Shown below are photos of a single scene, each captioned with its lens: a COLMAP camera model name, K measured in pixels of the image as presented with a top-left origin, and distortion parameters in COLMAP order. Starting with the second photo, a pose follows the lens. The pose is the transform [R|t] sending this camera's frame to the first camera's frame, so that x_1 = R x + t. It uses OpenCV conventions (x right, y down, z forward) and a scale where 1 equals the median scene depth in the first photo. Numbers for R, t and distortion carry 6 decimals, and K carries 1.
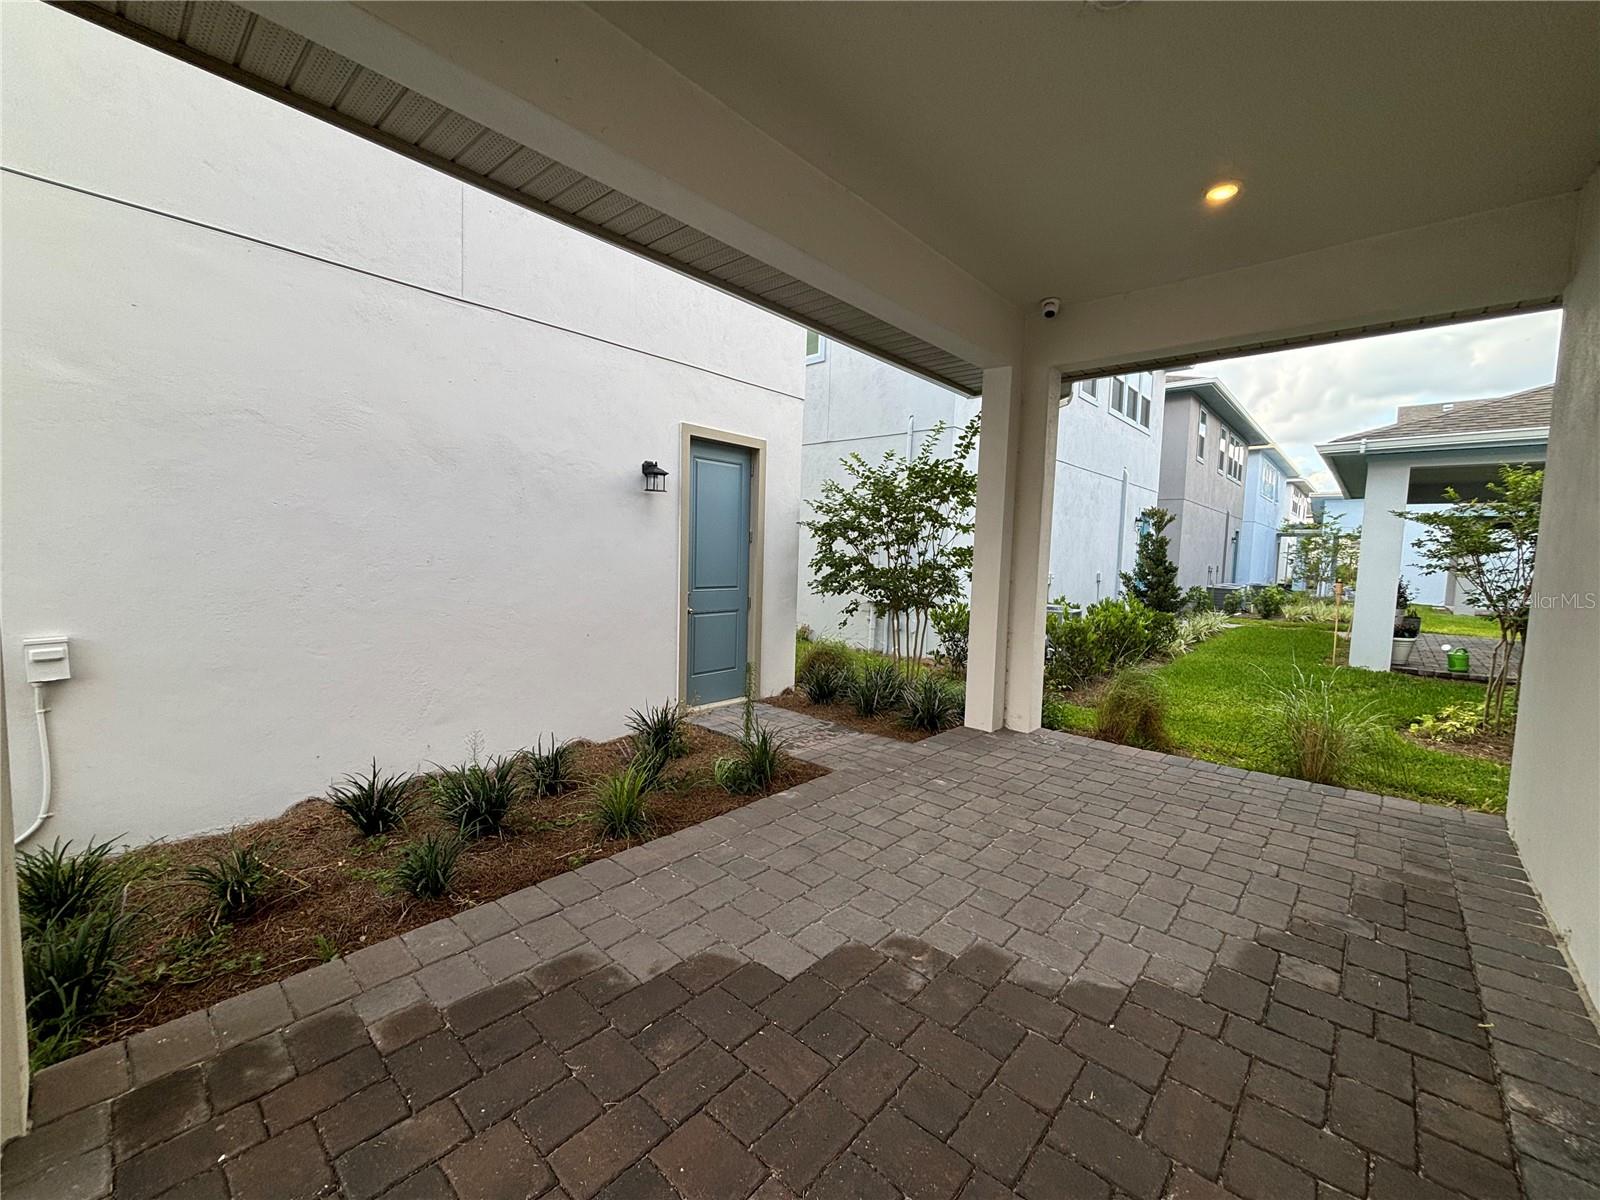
lens RADIAL K [[644.3, 0, 801.2], [0, 644.3, 606.6], [0, 0, 1]] dist [0.002471, -0.000943]
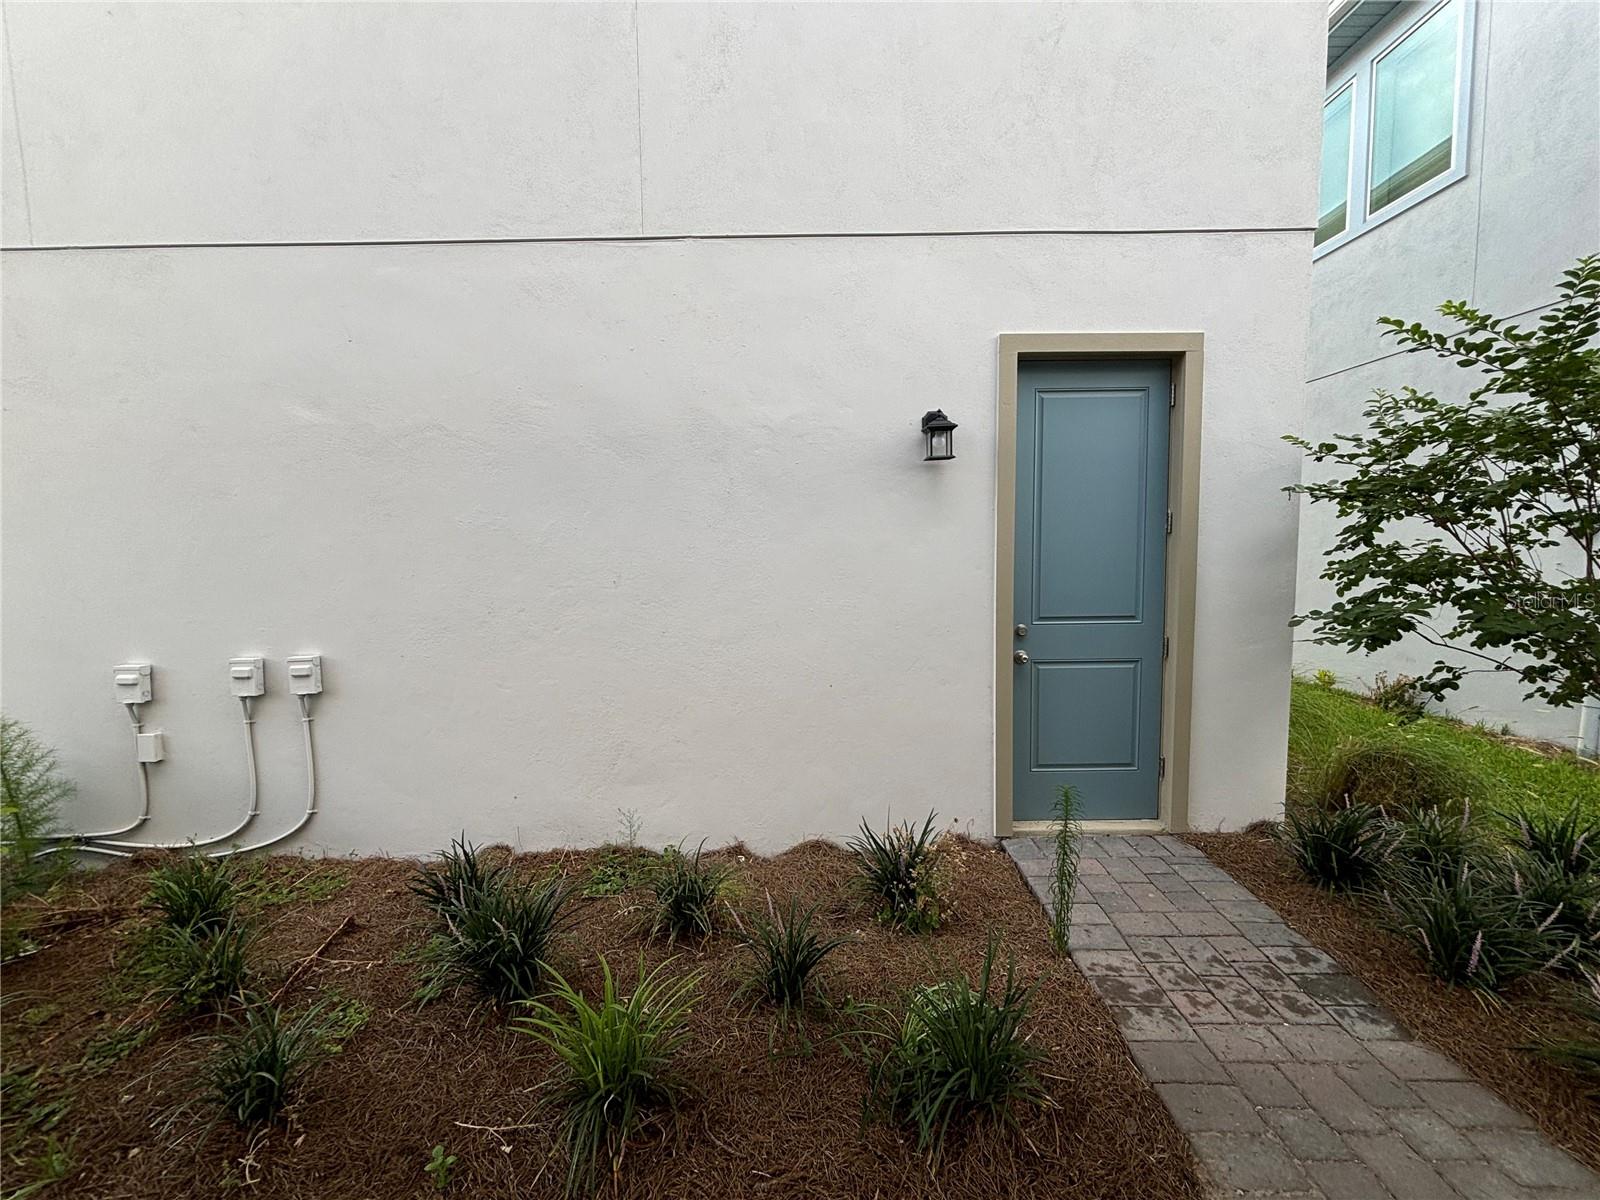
lens RADIAL K [[644.3, 0, 799.4], [0, 644.3, 597.0], [0, 0, 1]] dist [0.002471, -0.000943]
pose [[0.666837, 0.019382, -0.744952, 0.132743], [-0.031793, 0.999491, -0.002454, -0.042810], [0.744525, 0.025321, 0.667114, 0.487085]]
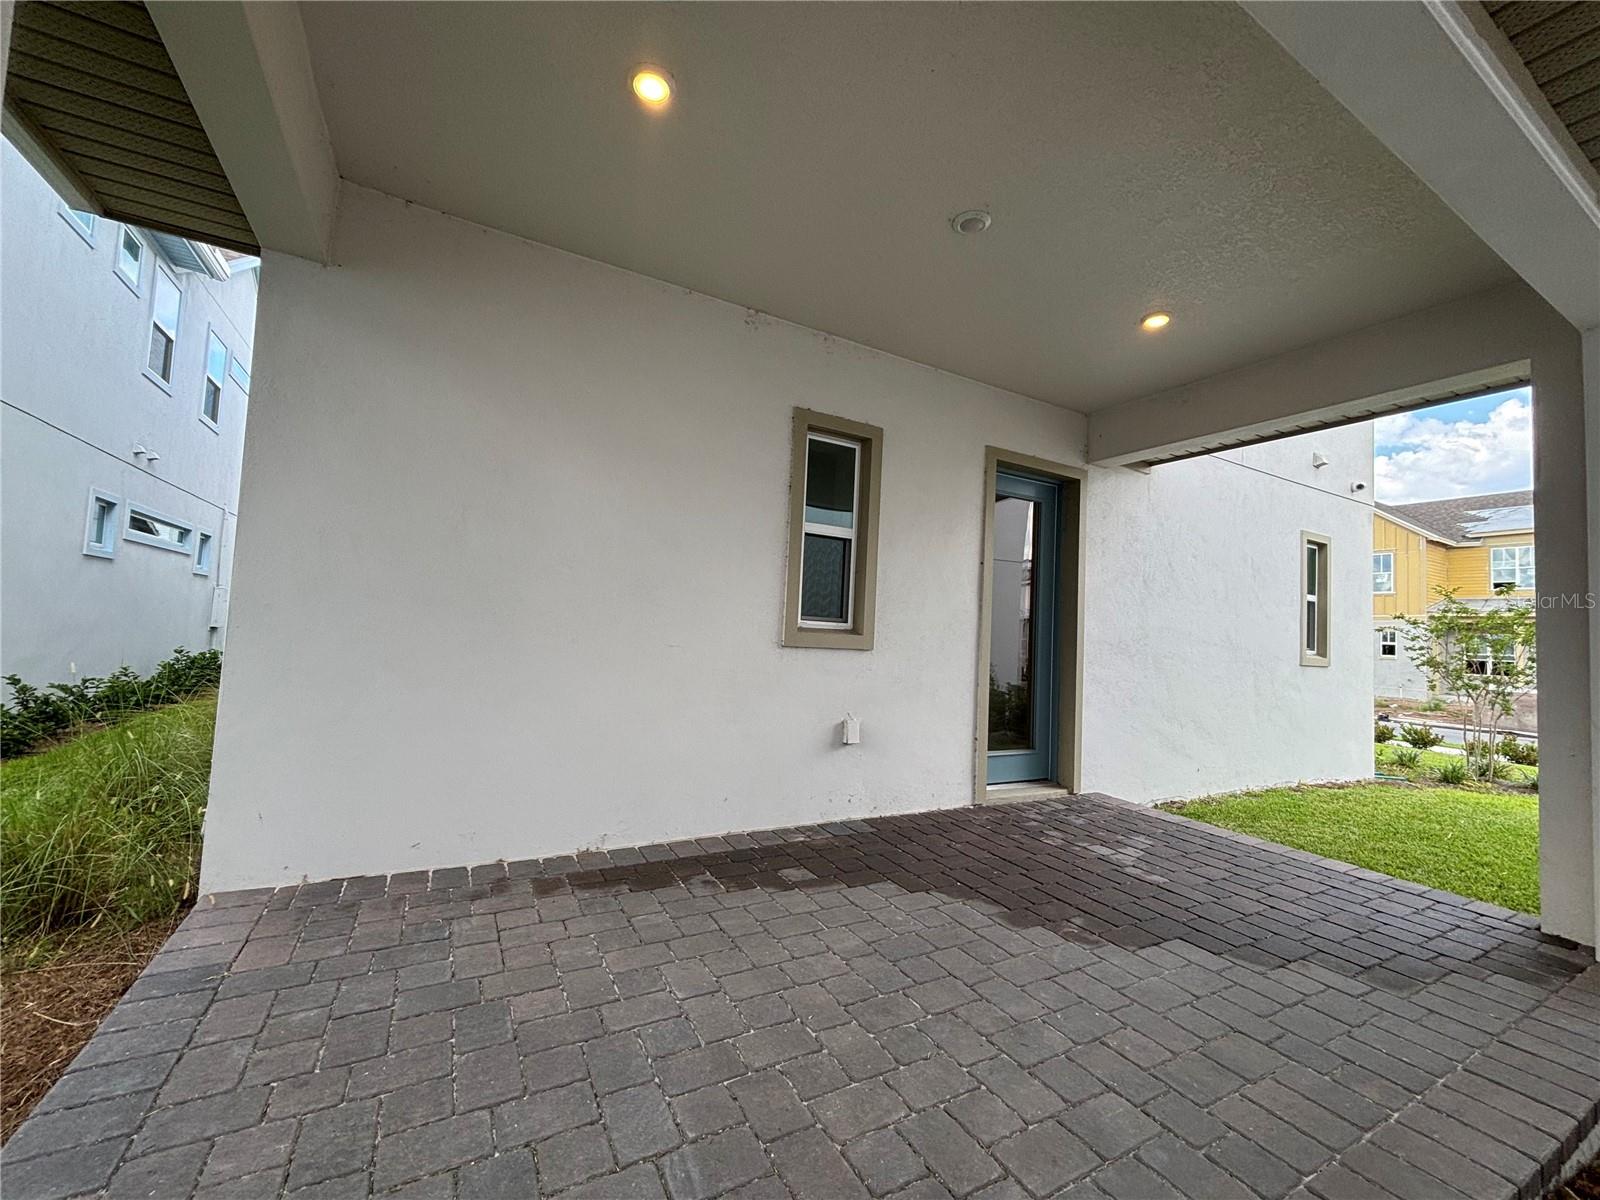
lens RADIAL K [[644.3, 0, 800.2], [0, 644.3, 597.8], [0, 0, 1]] dist [0.002471, -0.000943]
pose [[-0.944533, -0.060235, 0.322847, 0.145514], [-0.050811, 0.998002, 0.037548, -0.064017], [-0.324463, 0.019061, -0.945706, 1.088076]]
